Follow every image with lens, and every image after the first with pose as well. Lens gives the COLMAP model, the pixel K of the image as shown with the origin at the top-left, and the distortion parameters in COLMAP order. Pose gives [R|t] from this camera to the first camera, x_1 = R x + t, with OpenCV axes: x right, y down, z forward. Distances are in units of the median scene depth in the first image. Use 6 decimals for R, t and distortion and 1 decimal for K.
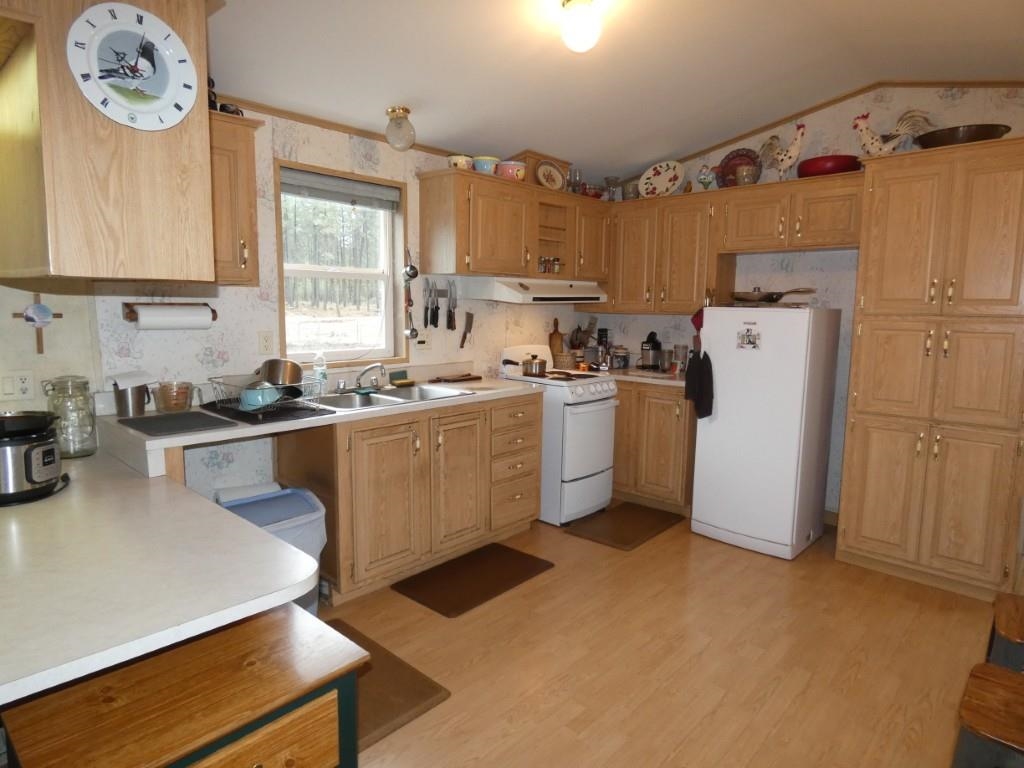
lens RADIAL K [[611.1, 0, 508.6], [0, 611.1, 380.6], [0, 0, 1]] dist [-0.010373, 0.004112]
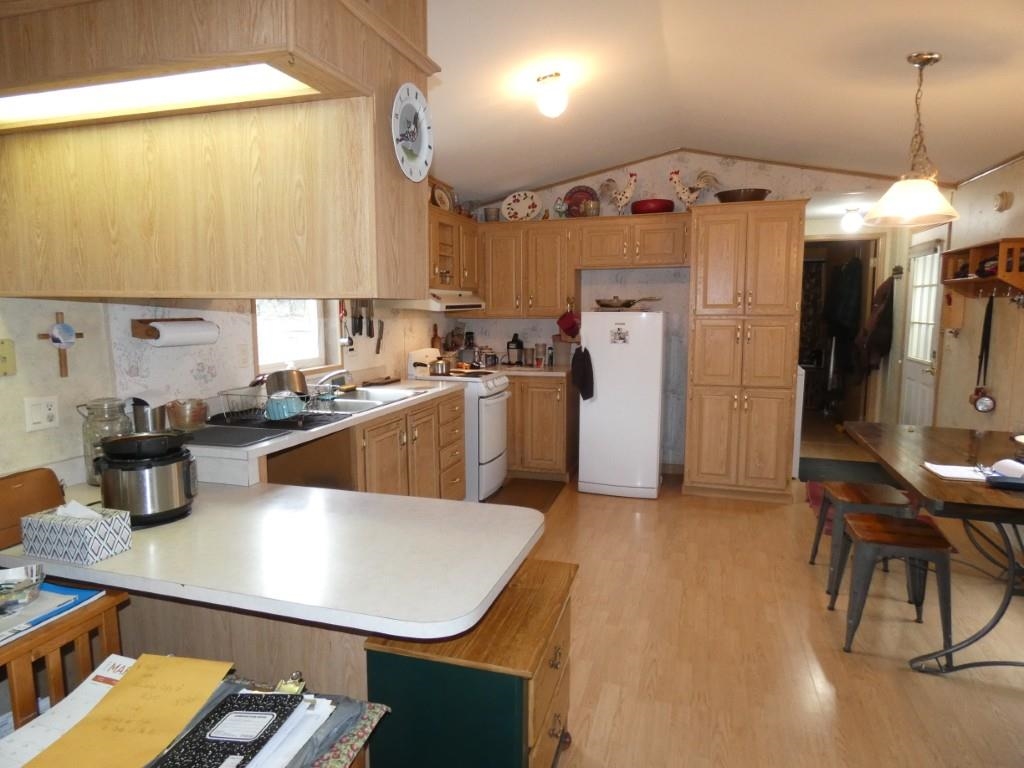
lens RADIAL K [[611.1, 0, 511.7], [0, 611.1, 385.4], [0, 0, 1]] dist [-0.010373, 0.004112]
pose [[0.901180, -0.068778, 0.427954, -0.388278], [0.068303, 0.997528, 0.016484, 0.000269], [-0.428030, 0.014376, 0.903650, -0.086494]]
